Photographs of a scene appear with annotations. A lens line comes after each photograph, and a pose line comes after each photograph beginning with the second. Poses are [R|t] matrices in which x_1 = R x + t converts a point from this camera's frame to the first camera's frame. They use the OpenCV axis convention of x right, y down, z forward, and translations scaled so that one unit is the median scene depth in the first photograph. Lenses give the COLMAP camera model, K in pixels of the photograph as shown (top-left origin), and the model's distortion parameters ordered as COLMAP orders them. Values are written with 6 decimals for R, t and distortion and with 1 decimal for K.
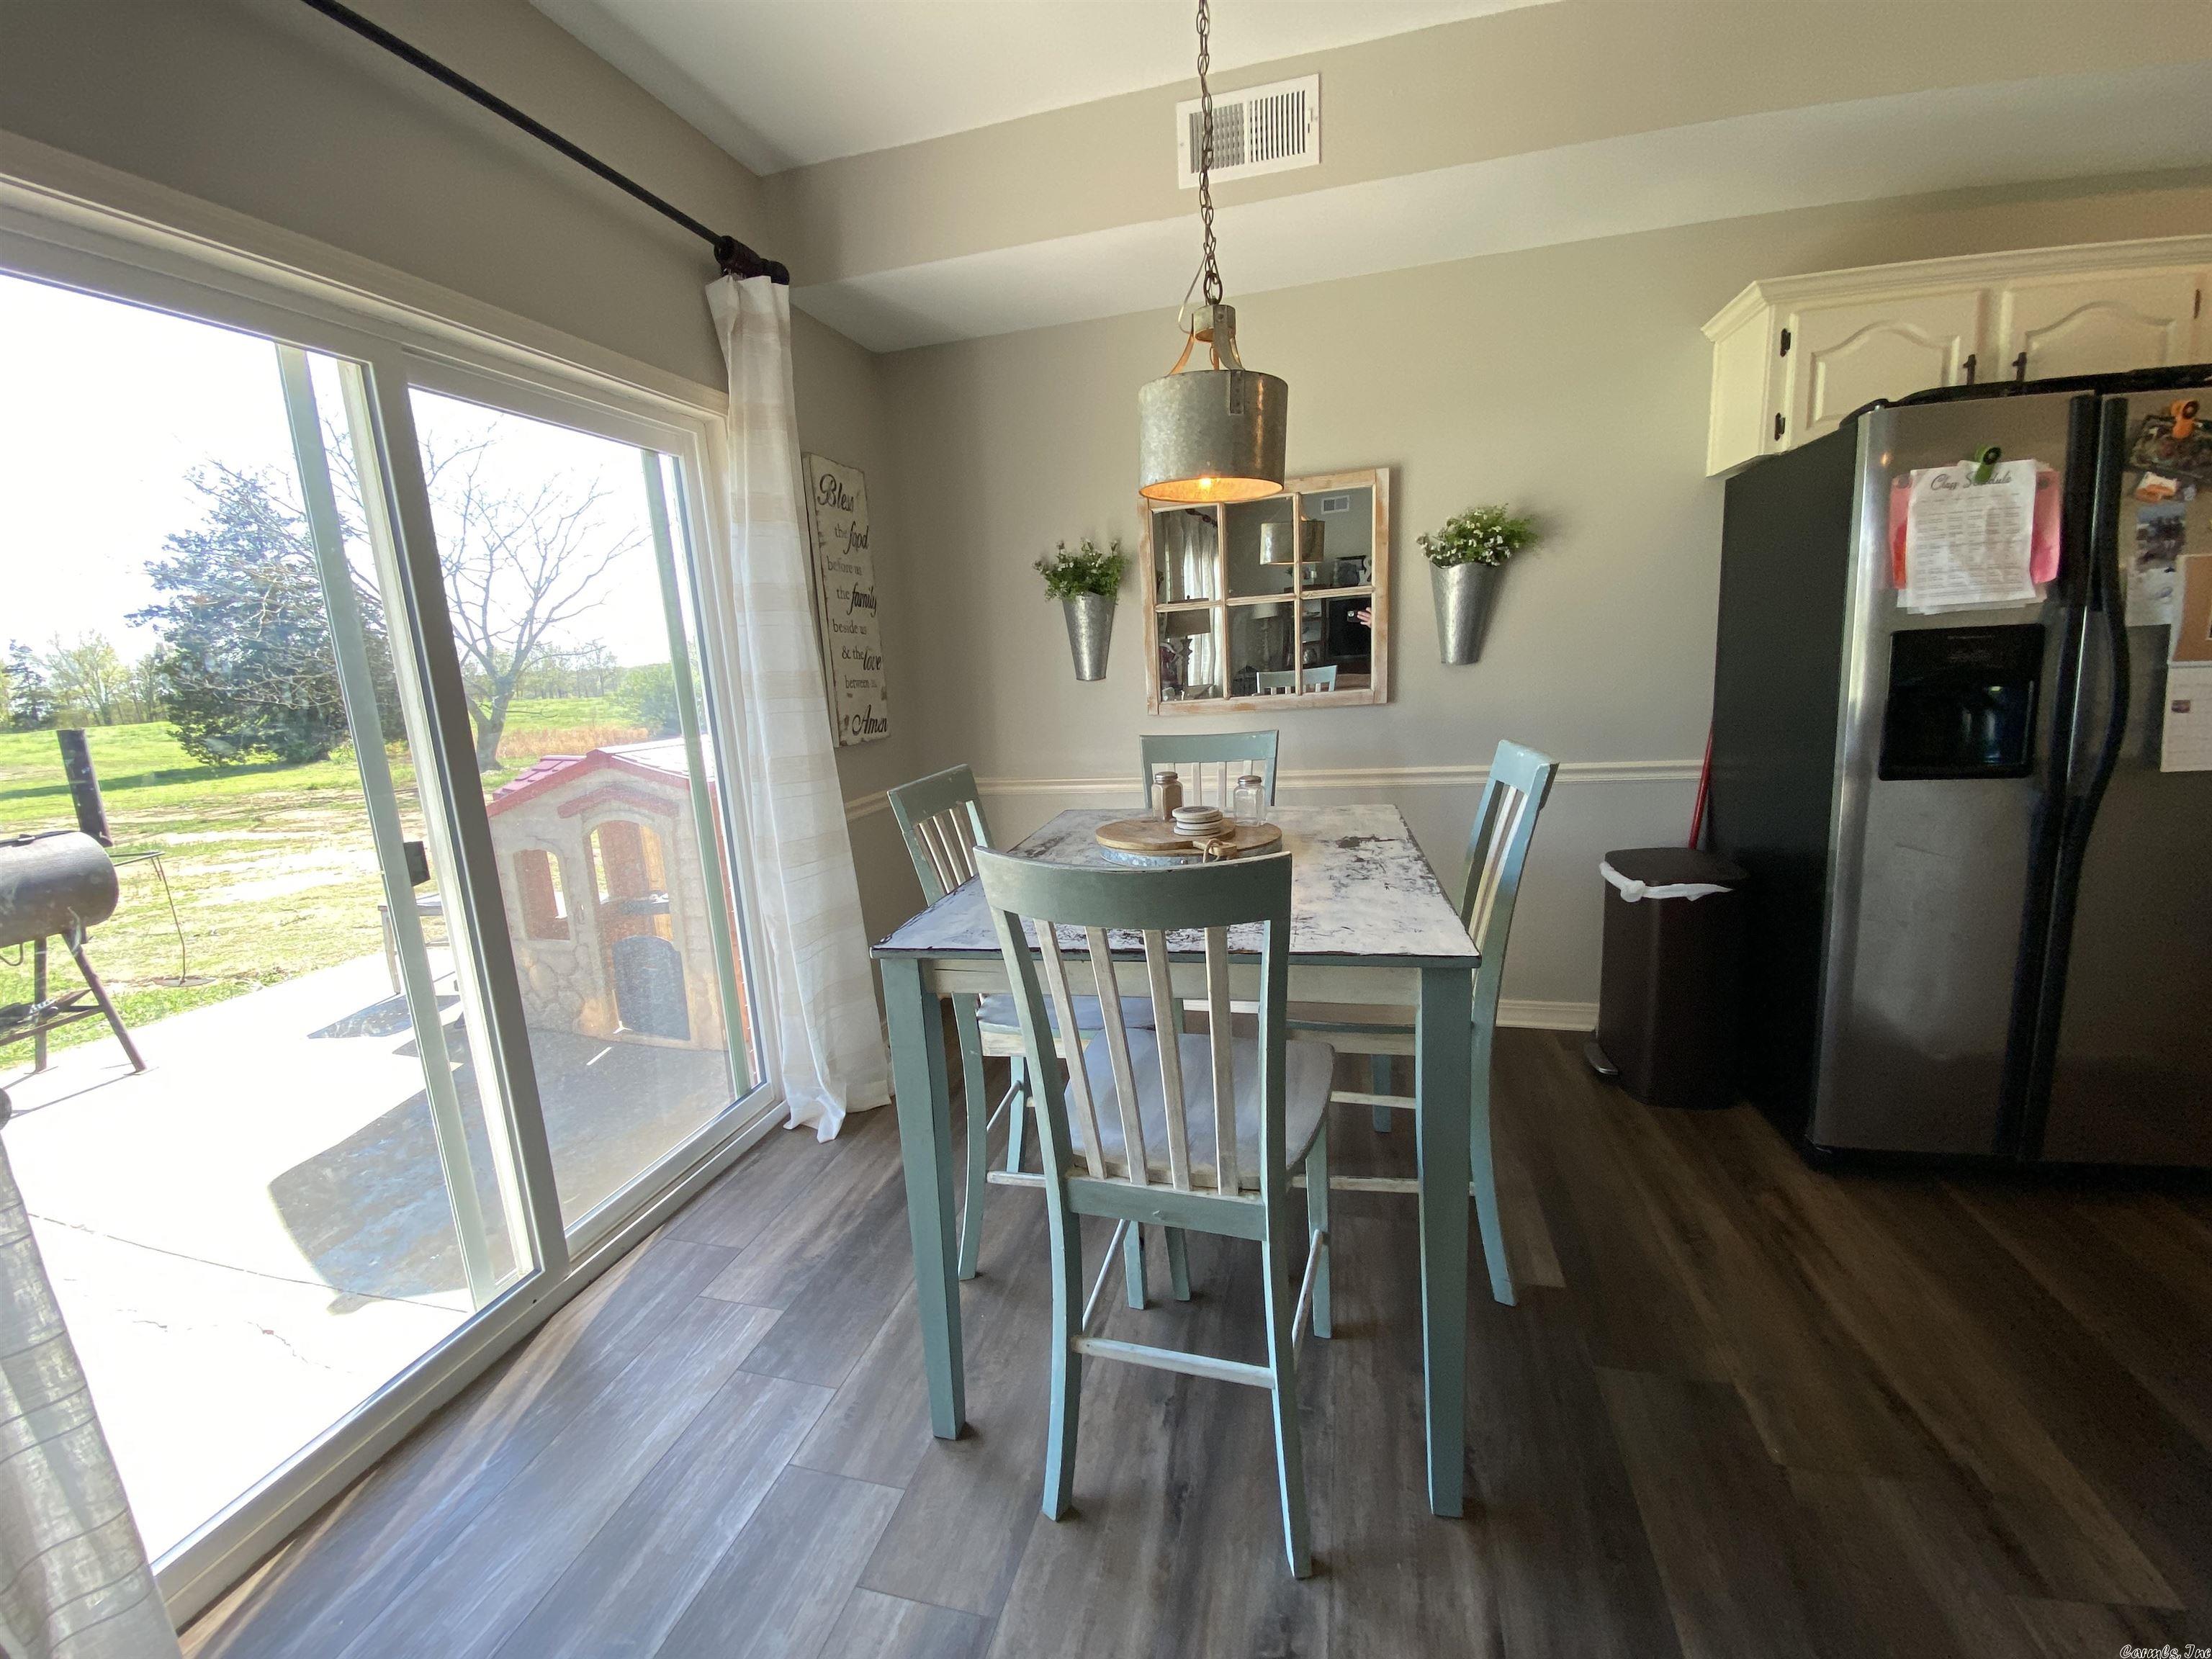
lens RADIAL K [[897.2, 0, 1109.8], [0, 897.2, 826.2], [0, 0, 1]] dist [0.029998, -0.023550]
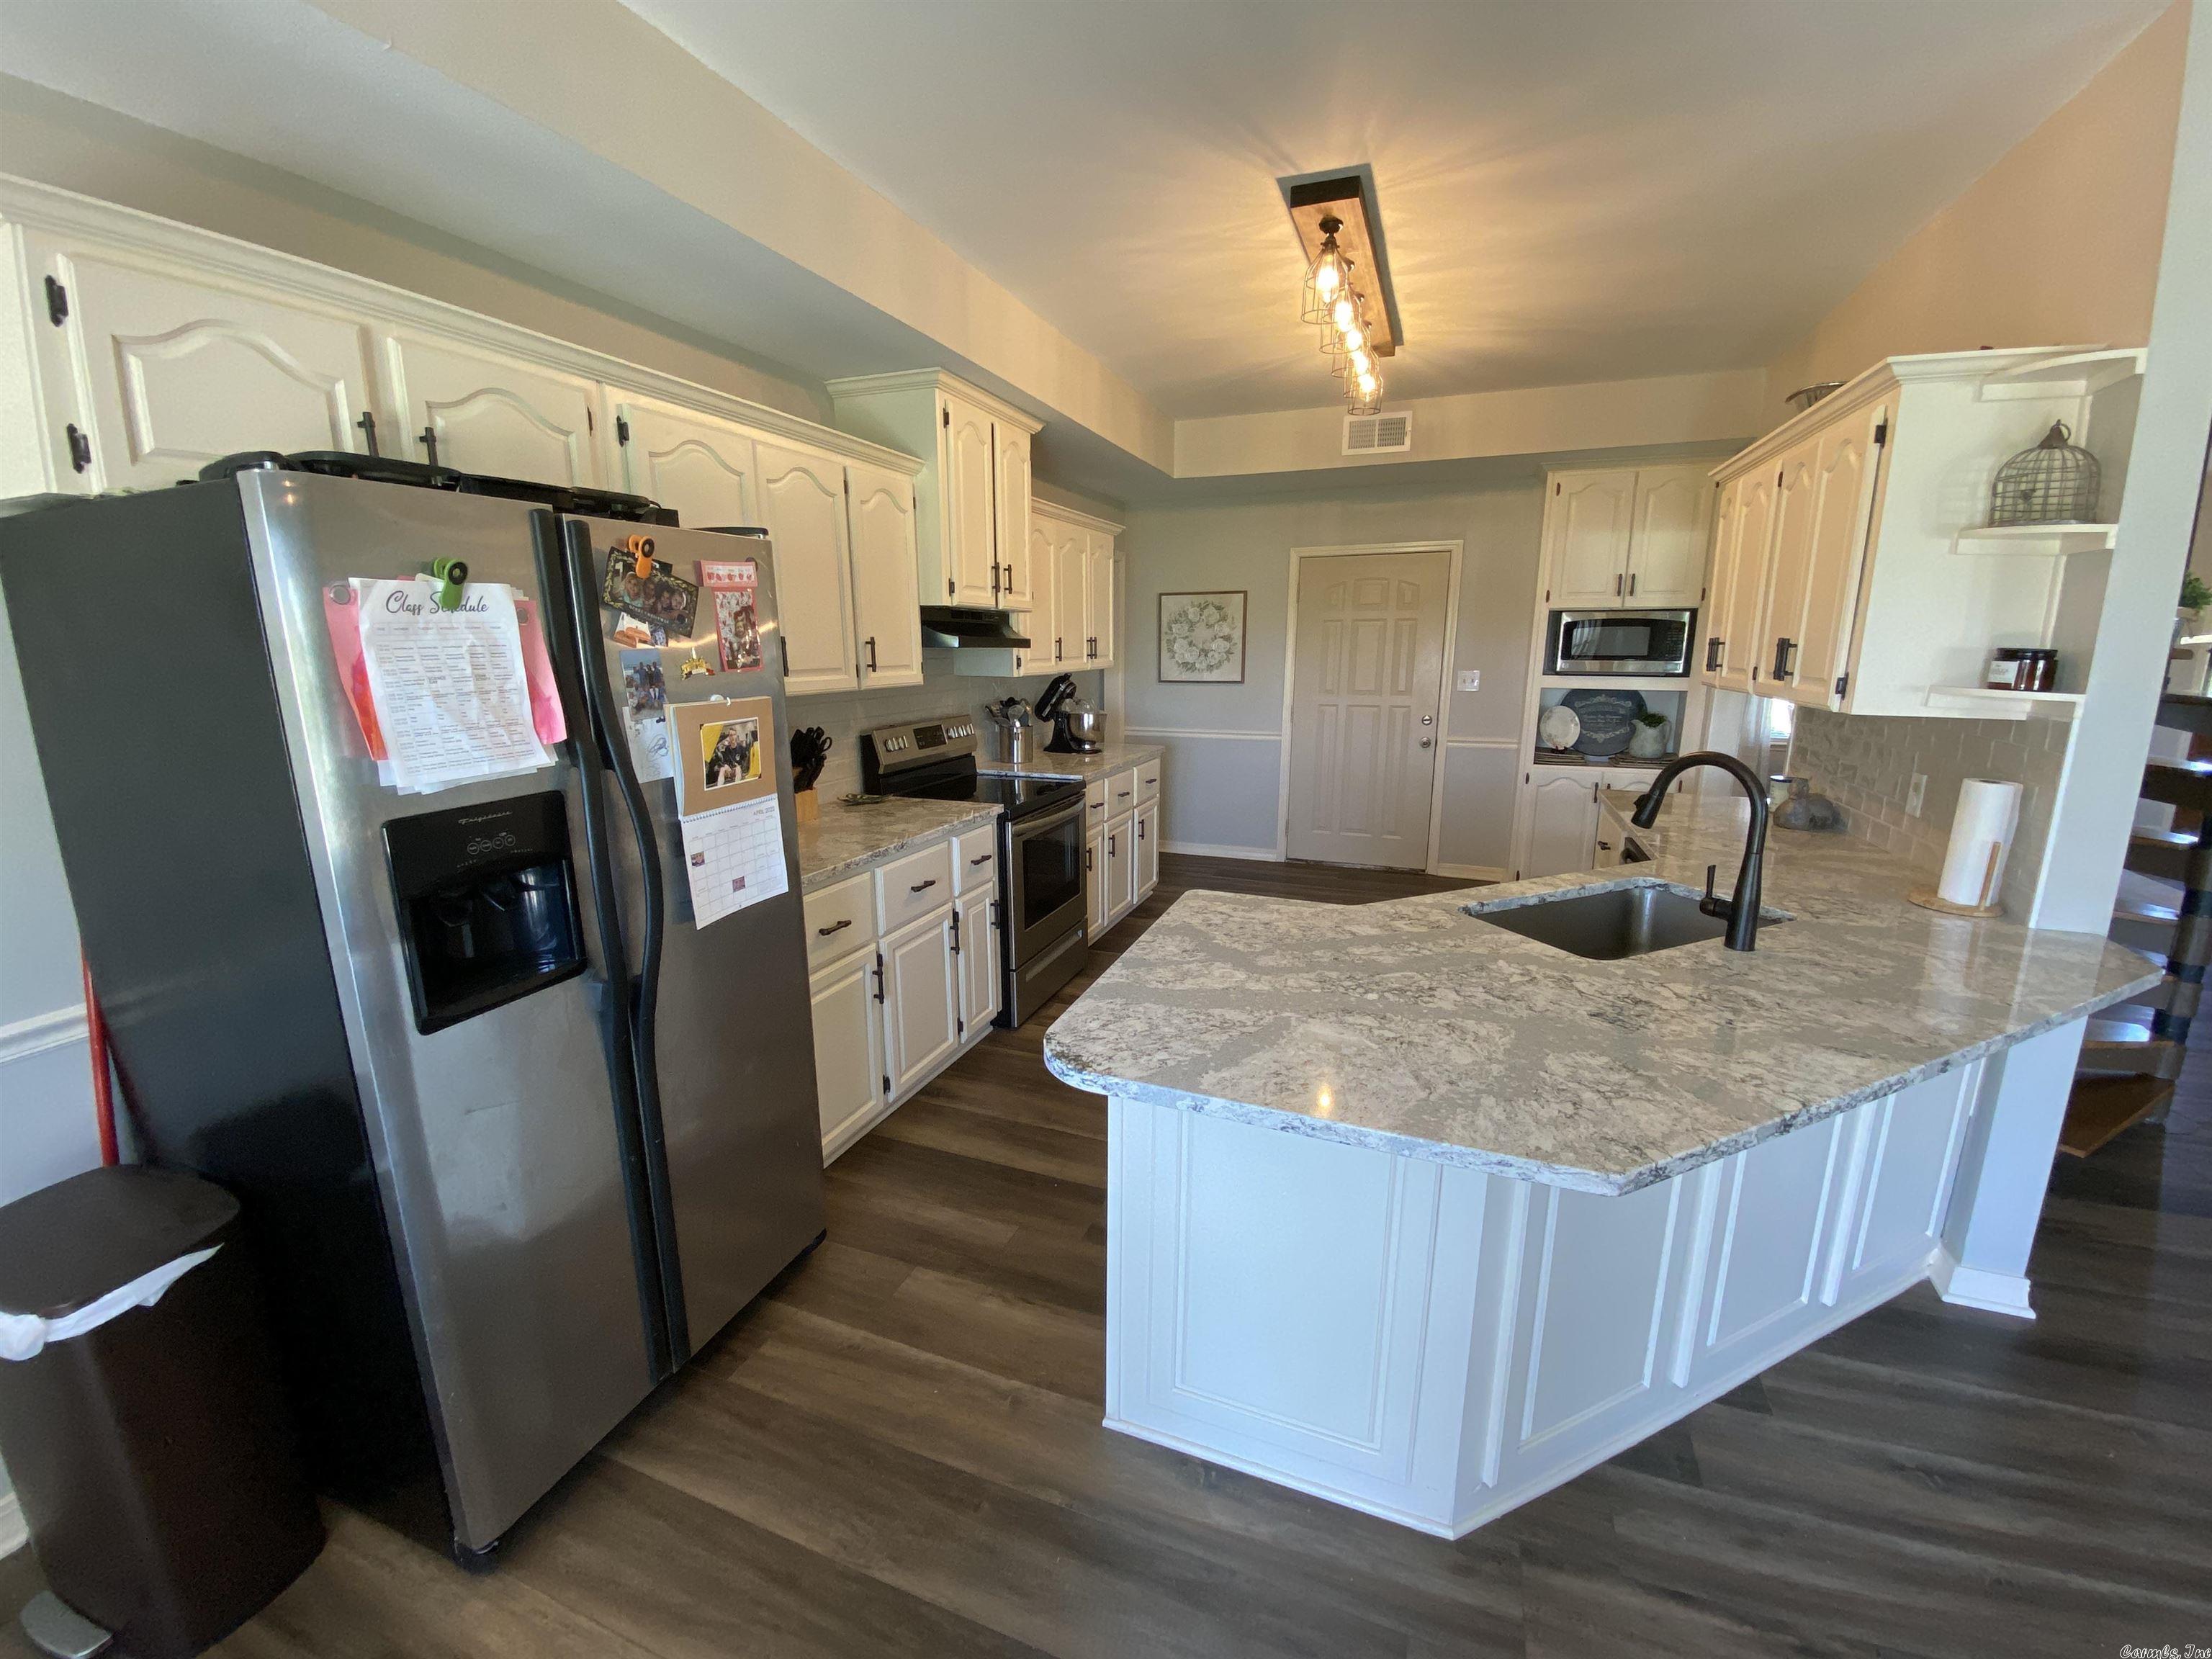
lens RADIAL K [[887.7, 0, 1106.9], [0, 887.7, 822.3], [0, 0, 1]] dist [0.022827, -0.022663]
pose [[0.113857, -0.145599, 0.982770, 0.307624], [0.178013, 0.976184, 0.124000, -0.208287], [-0.977419, 0.160828, 0.137064, 0.420574]]
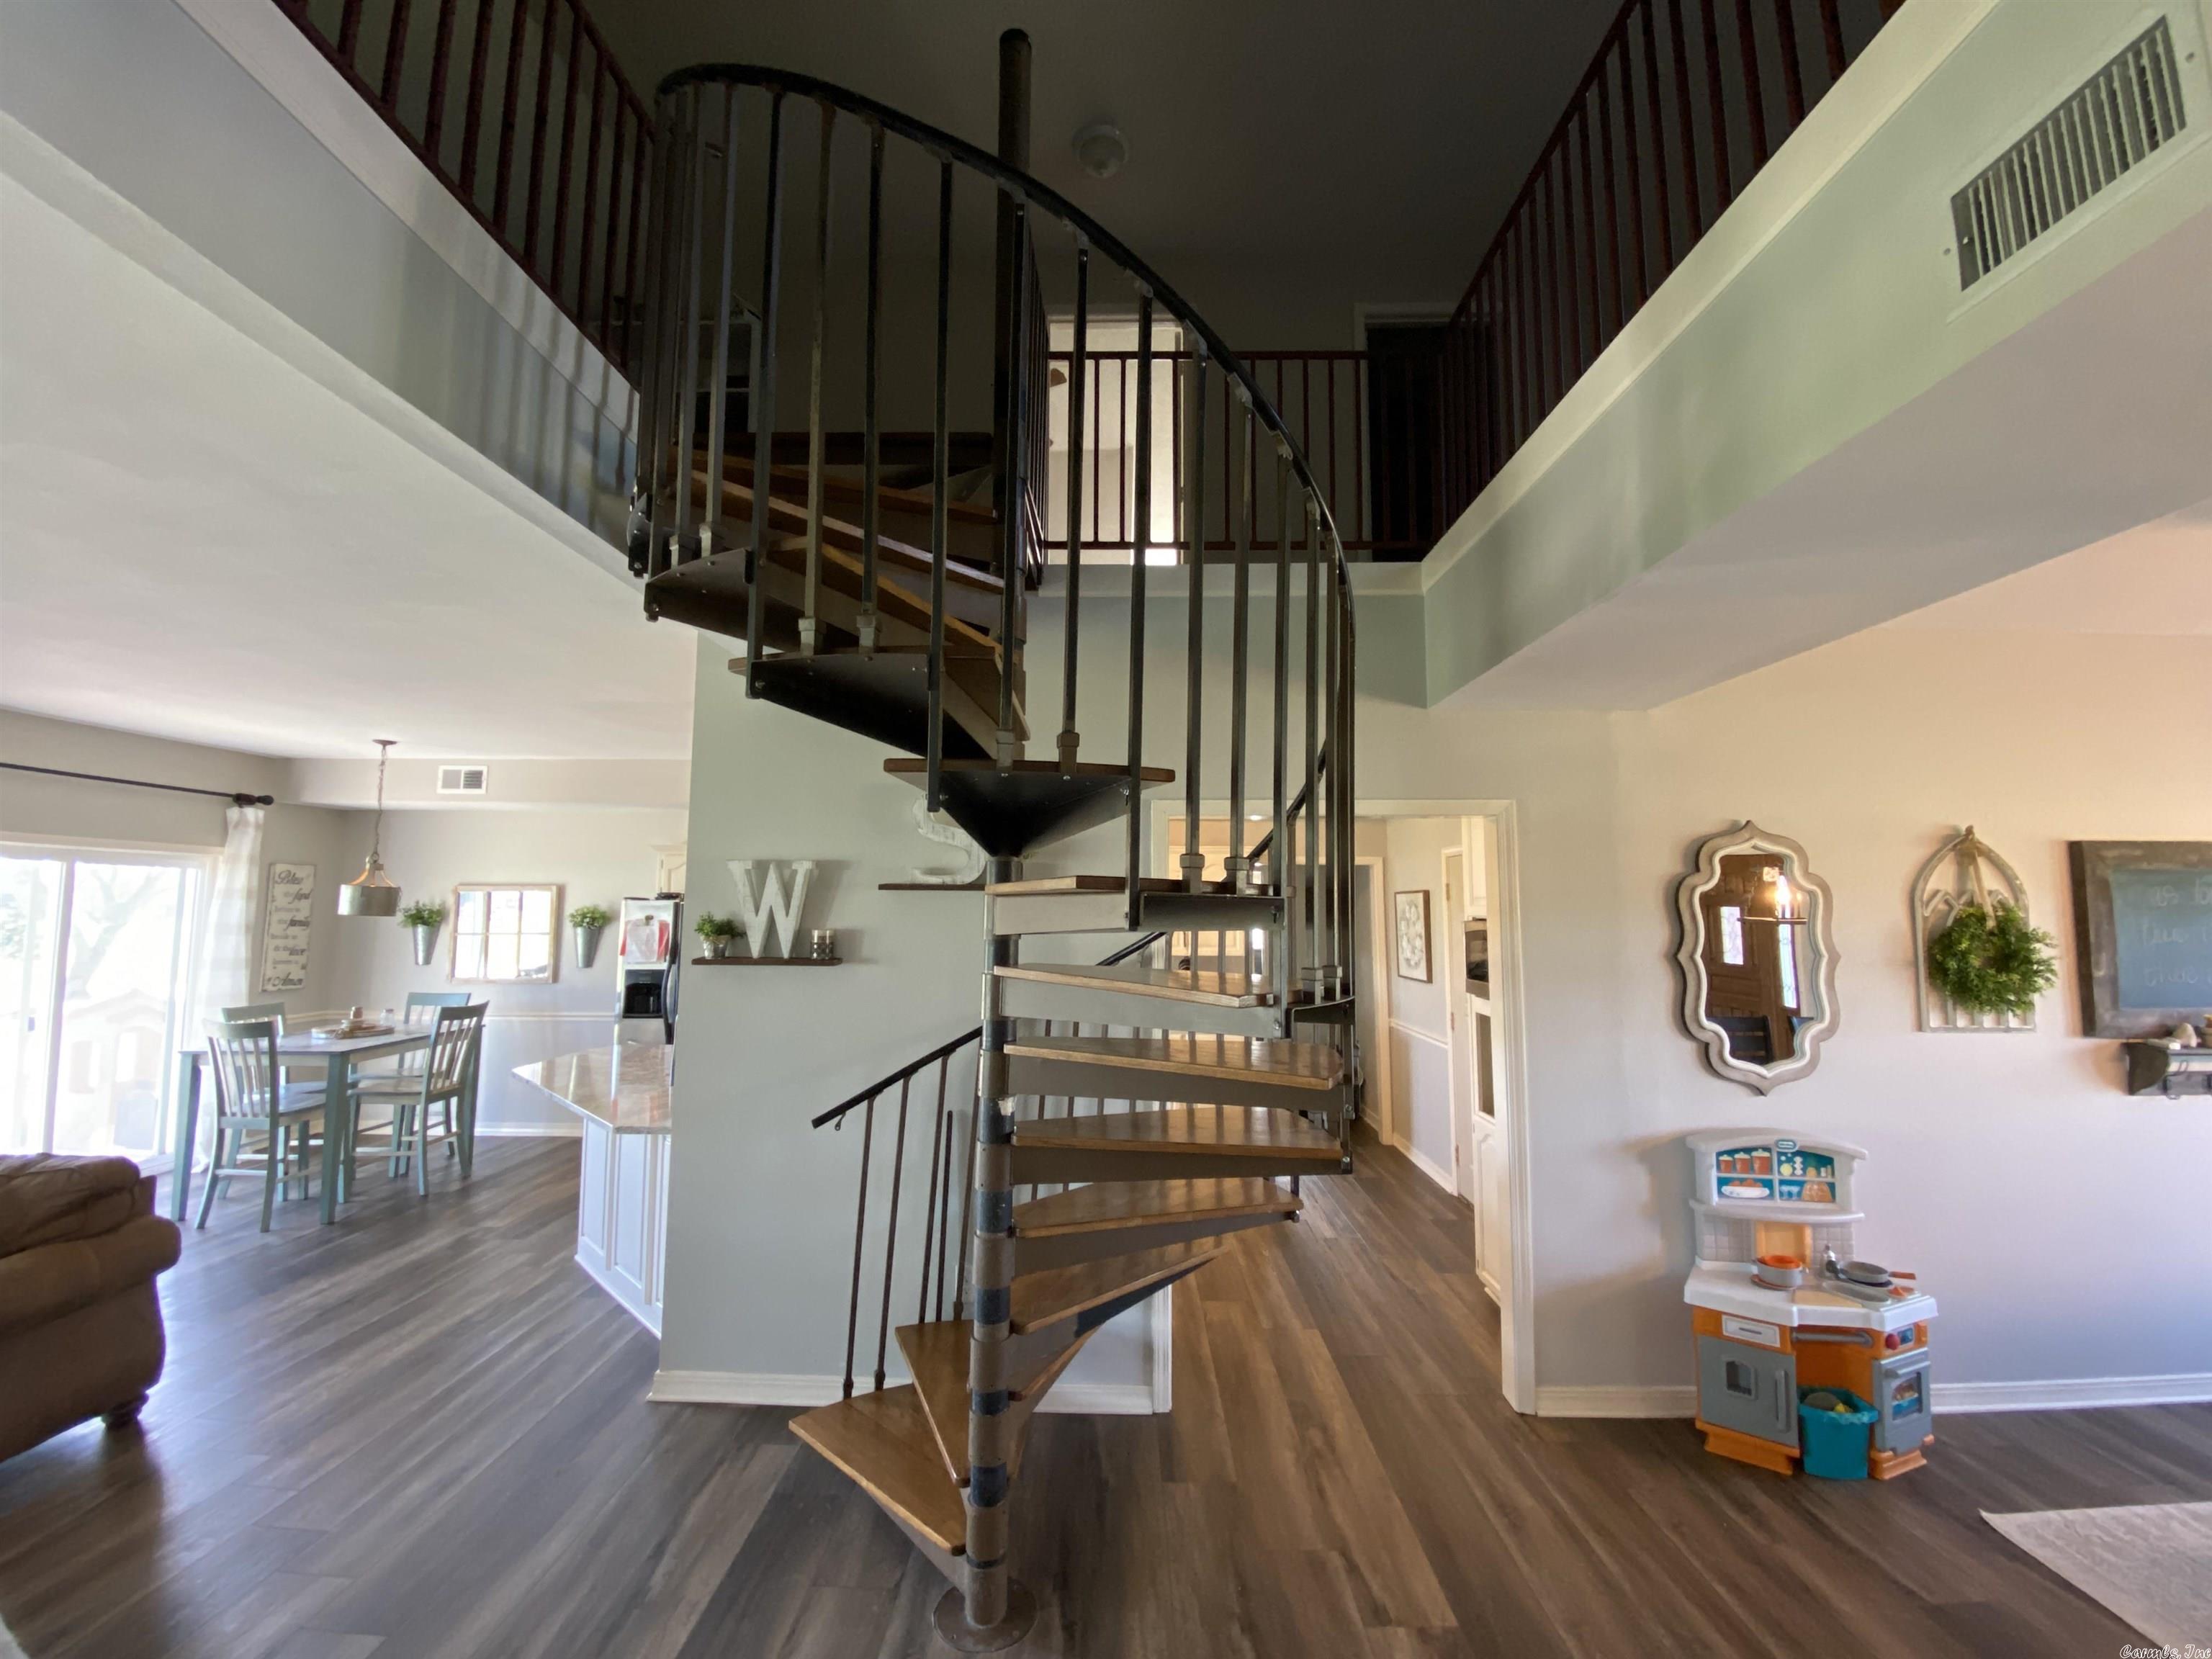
lens RADIAL K [[897.2, 0, 1109.8], [0, 897.2, 826.2], [0, 0, 1]] dist [0.029998, -0.023550]
pose [[0.969695, 0.086311, 0.228566, 2.010758], [-0.018059, 0.958283, -0.285248, 0.199701], [-0.243651, 0.272476, 0.930801, -2.849665]]
